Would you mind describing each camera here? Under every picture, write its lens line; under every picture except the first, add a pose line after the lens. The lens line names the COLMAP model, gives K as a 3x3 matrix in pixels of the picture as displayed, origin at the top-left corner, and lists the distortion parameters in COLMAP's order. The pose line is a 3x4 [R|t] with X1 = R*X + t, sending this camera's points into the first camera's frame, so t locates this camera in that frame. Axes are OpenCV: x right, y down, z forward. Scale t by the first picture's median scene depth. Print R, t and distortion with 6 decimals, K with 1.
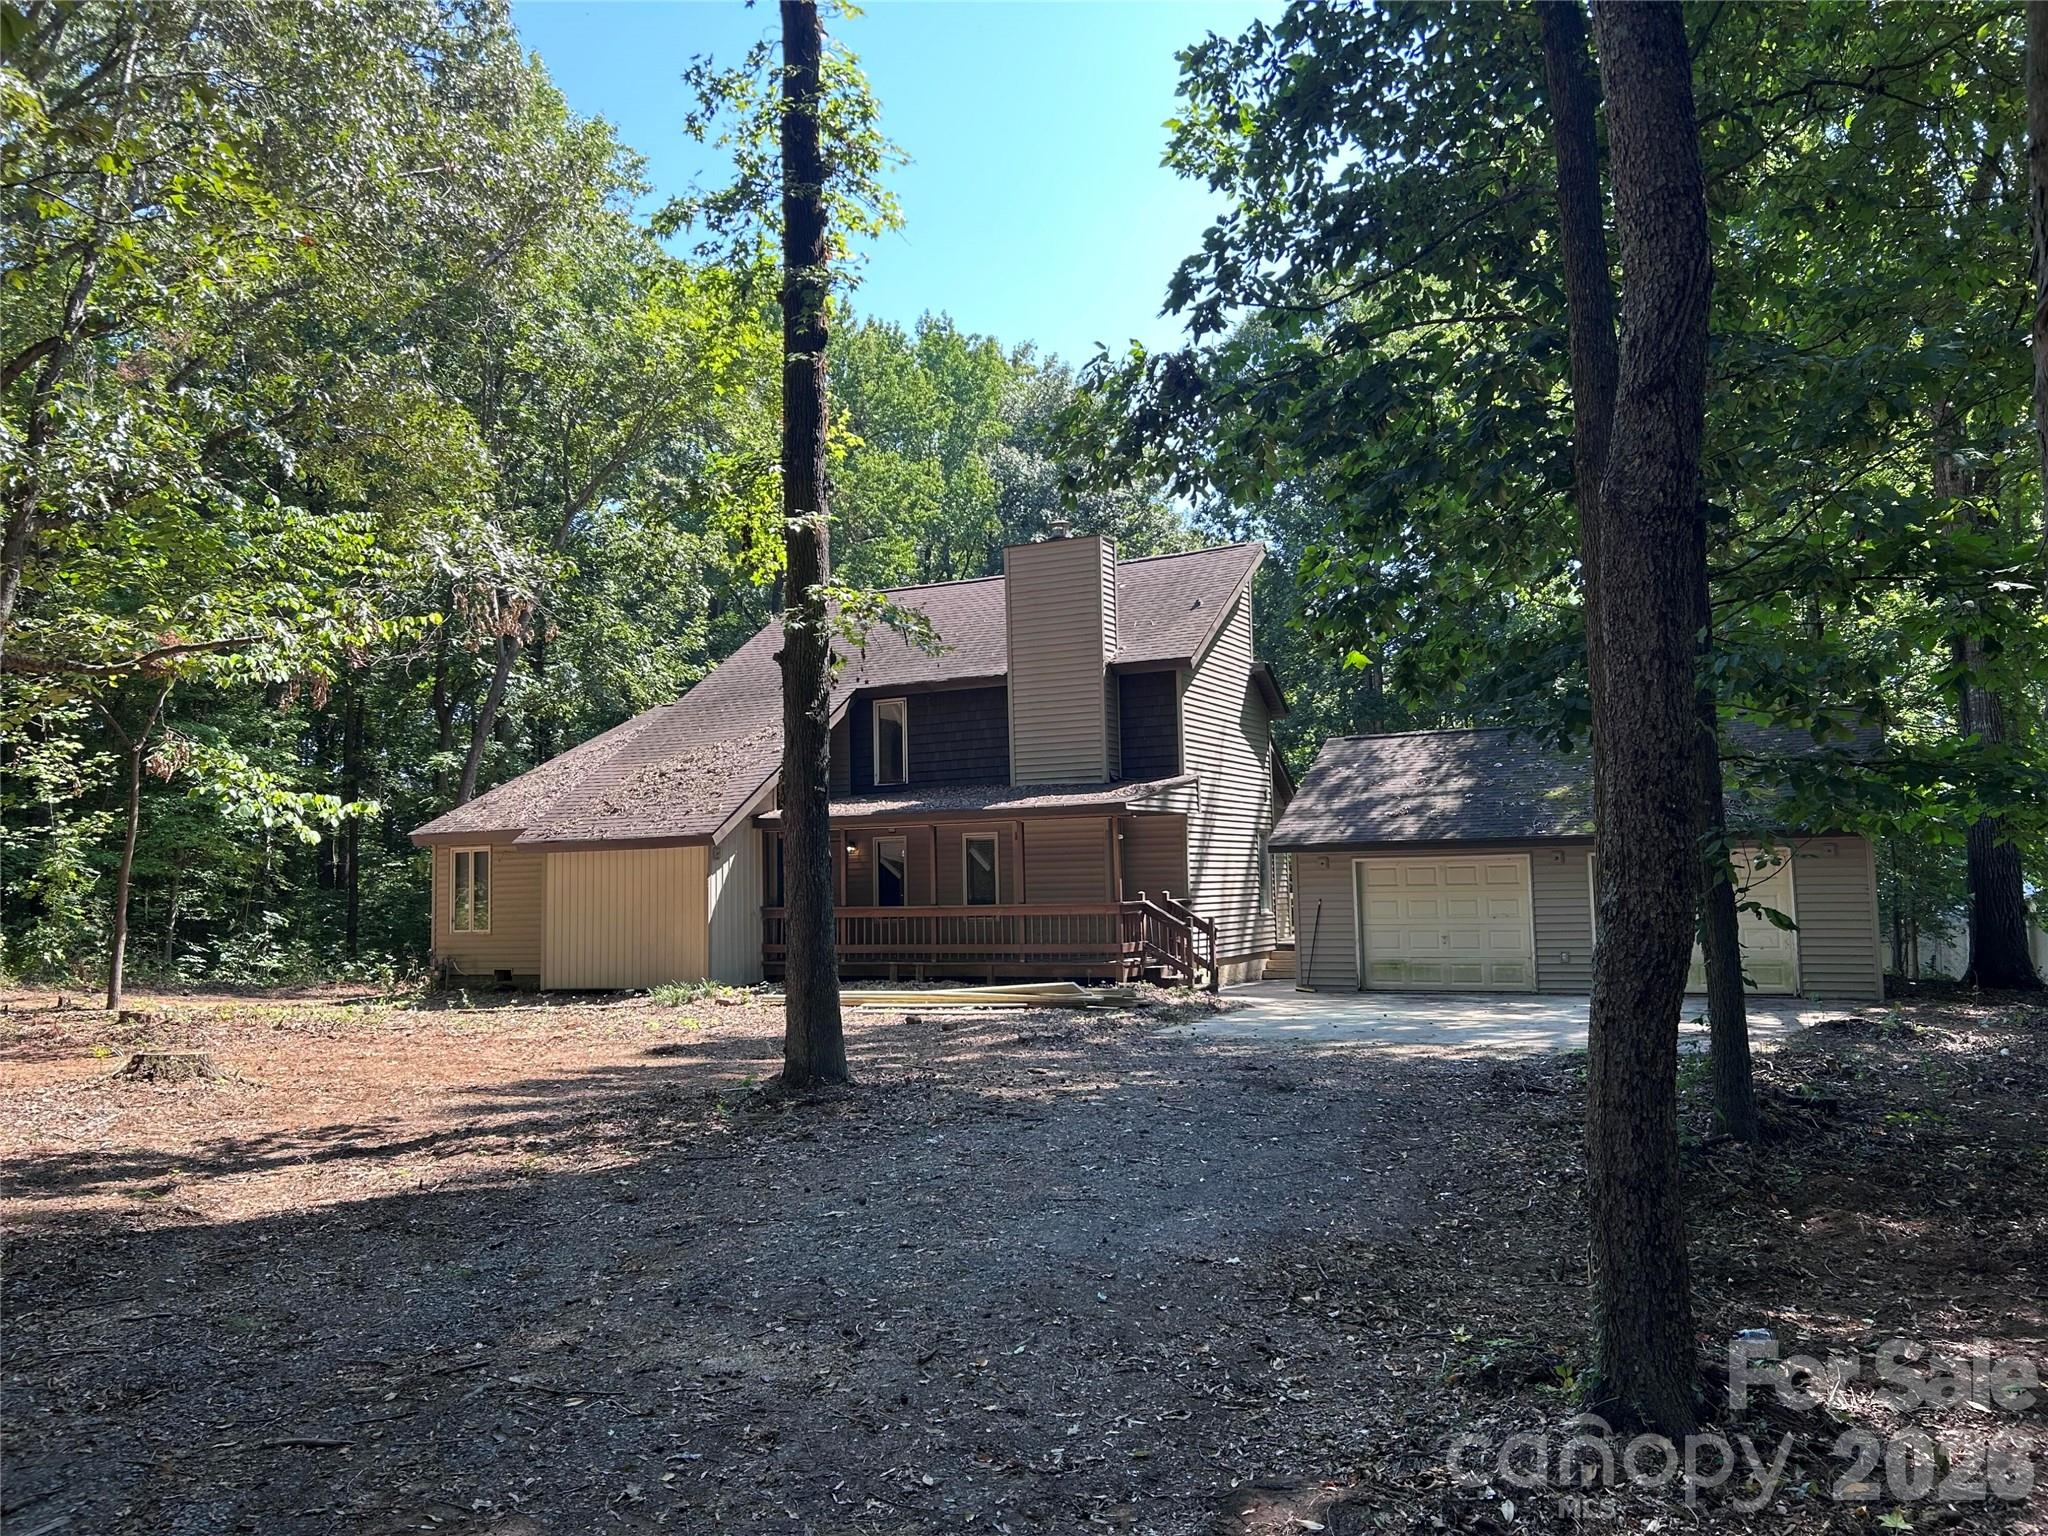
lens RADIAL K [[1542.2, 0, 1024.0], [0, 1542.2, 768.0], [0, 0, 1]] dist [0.187468, 0.000149]
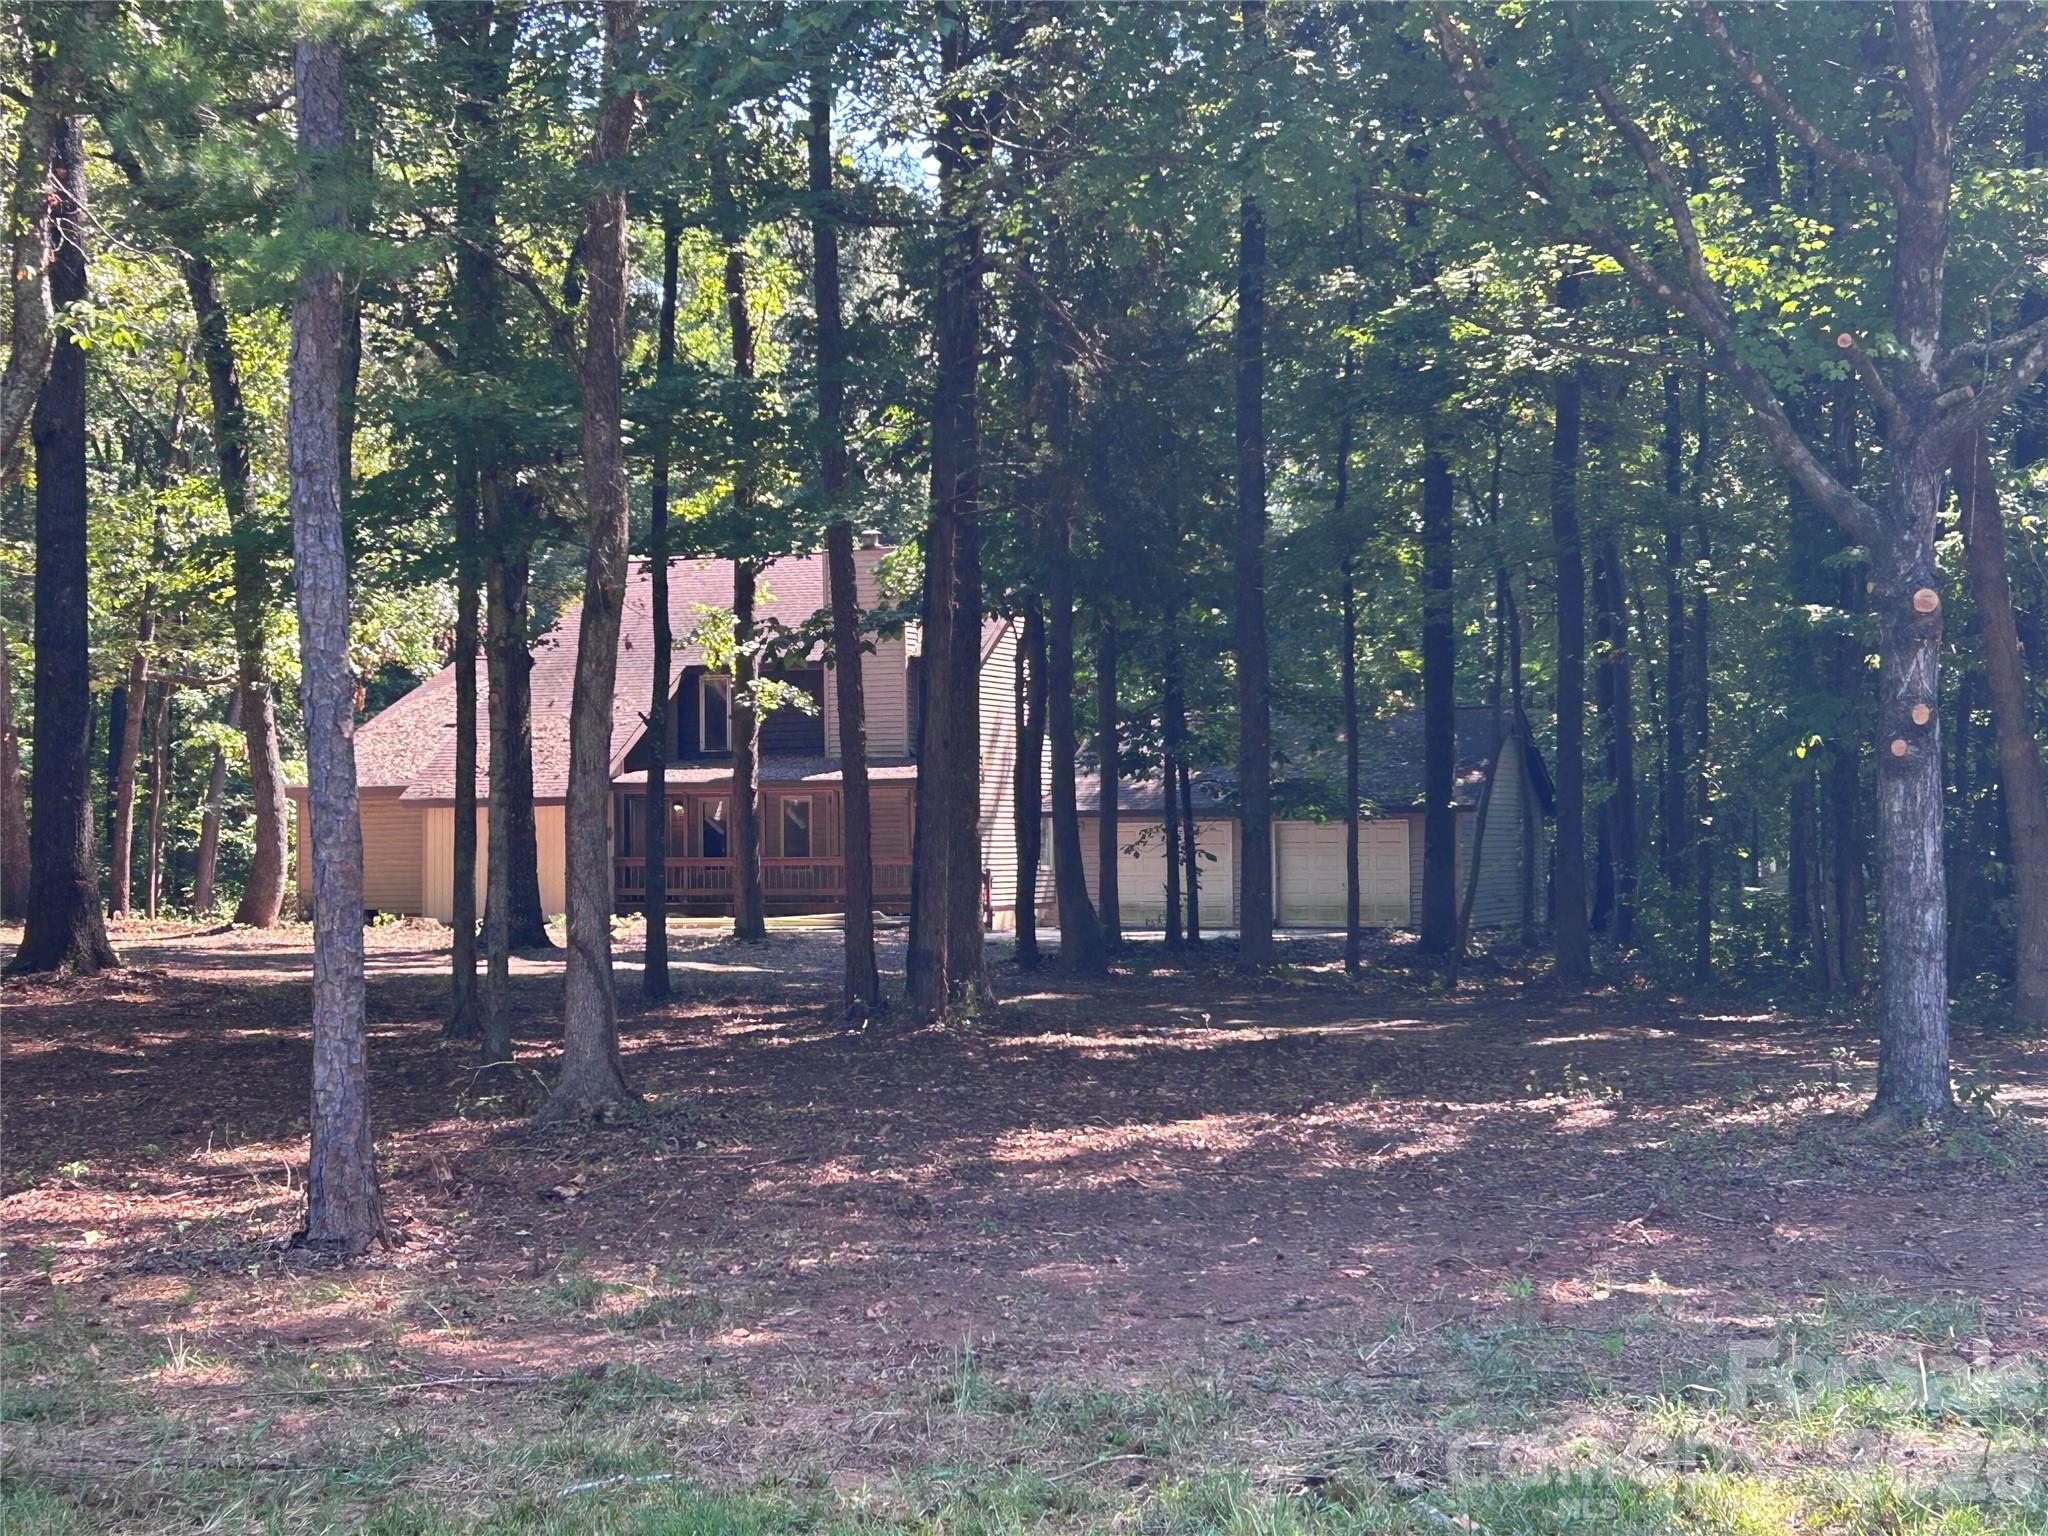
lens RADIAL K [[3010.3, 0, 1024.0], [0, 3010.3, 768.0], [0, 0, 1]] dist [-0.000582, -0.000420]
pose [[0.995586, 0.008760, 0.093443, -0.071936], [-0.013688, 0.998542, 0.052220, -0.101519], [-0.092849, -0.053269, 0.994254, -1.281409]]
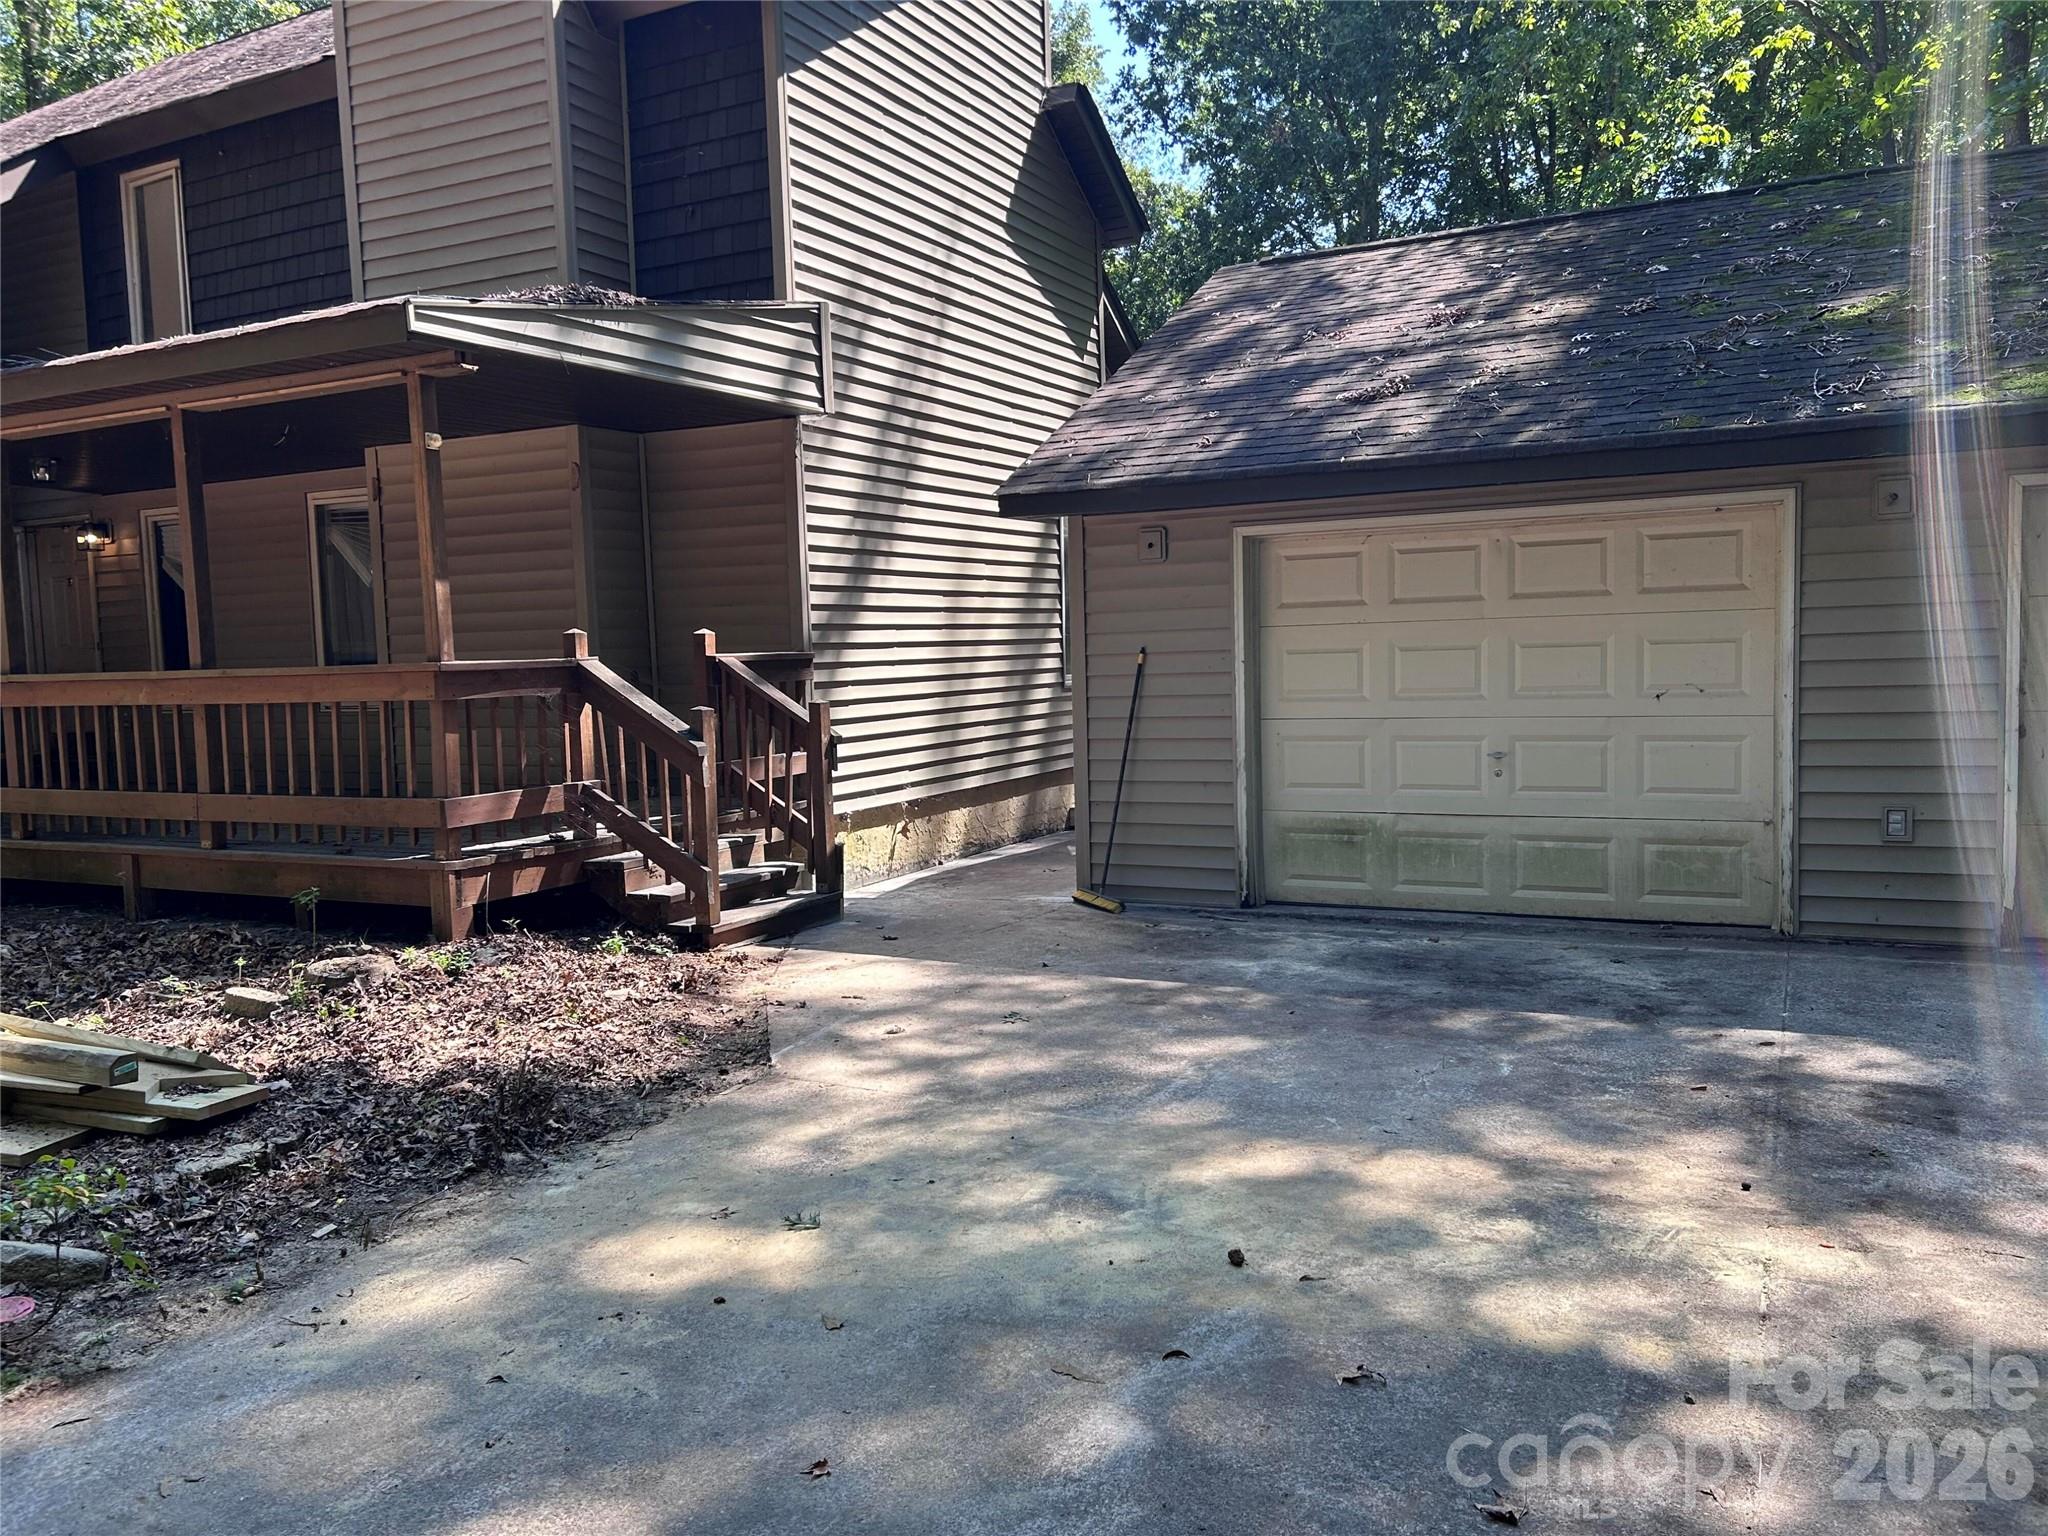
lens RADIAL K [[1551.4, 0, 1024.0], [0, 1551.4, 768.0], [0, 0, 1]] dist [0.064913, 0.001343]
pose [[0.999966, -0.008034, -0.001895, 0.156834], [0.008231, 0.987816, 0.155406, 0.054460], [0.000624, -0.155417, 0.987849, 0.624028]]
